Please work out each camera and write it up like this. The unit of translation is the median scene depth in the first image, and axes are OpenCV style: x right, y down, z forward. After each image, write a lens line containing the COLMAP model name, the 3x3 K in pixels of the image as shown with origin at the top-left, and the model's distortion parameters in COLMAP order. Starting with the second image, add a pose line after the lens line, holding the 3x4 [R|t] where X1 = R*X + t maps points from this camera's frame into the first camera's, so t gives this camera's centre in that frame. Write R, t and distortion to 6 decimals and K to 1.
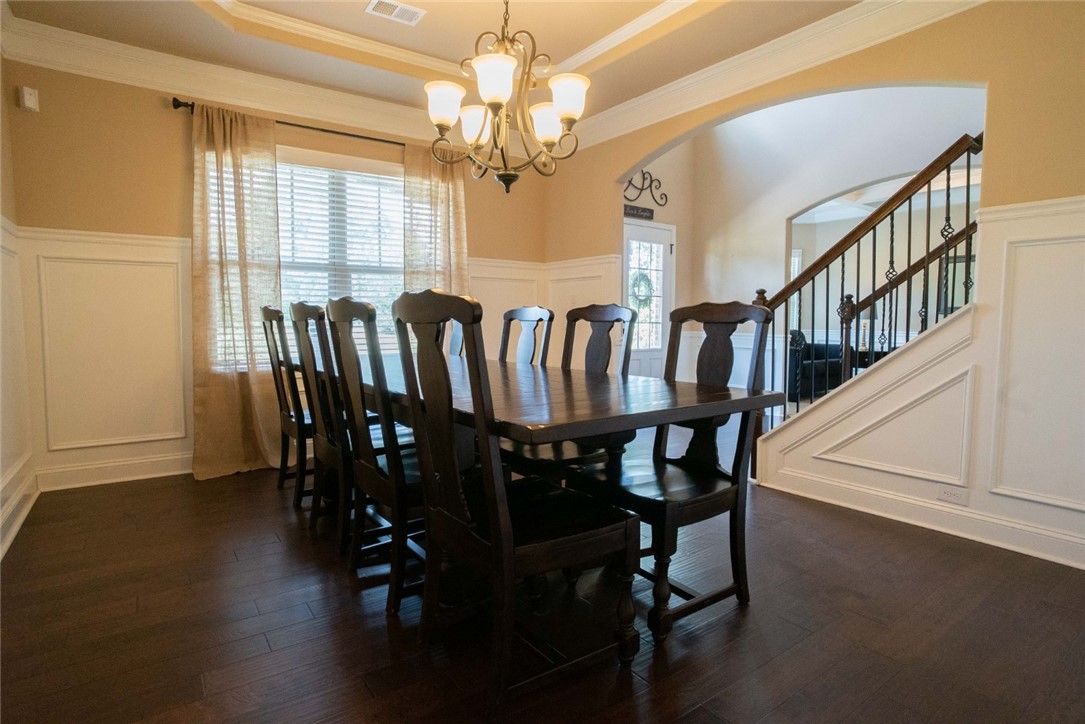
lens RADIAL K [[561.7, 0, 540.8], [0, 561.7, 360.3], [0, 0, 1]] dist [-0.075425, 0.043902]
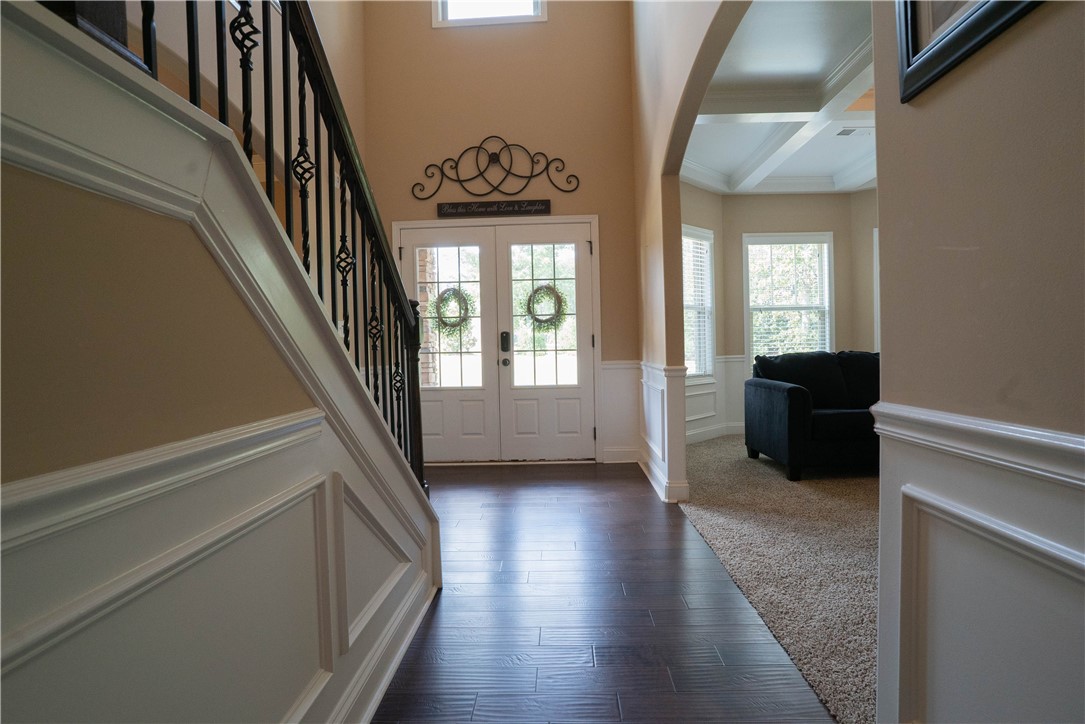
lens RADIAL K [[561.7, 0, 540.8], [0, 561.7, 360.3], [0, 0, 1]] dist [-0.075425, 0.043902]
pose [[0.797522, -0.018618, -0.603002, 0.632011], [-0.015450, 0.998566, -0.051264, -0.015594], [0.603091, 0.050201, 0.796091, 0.399285]]
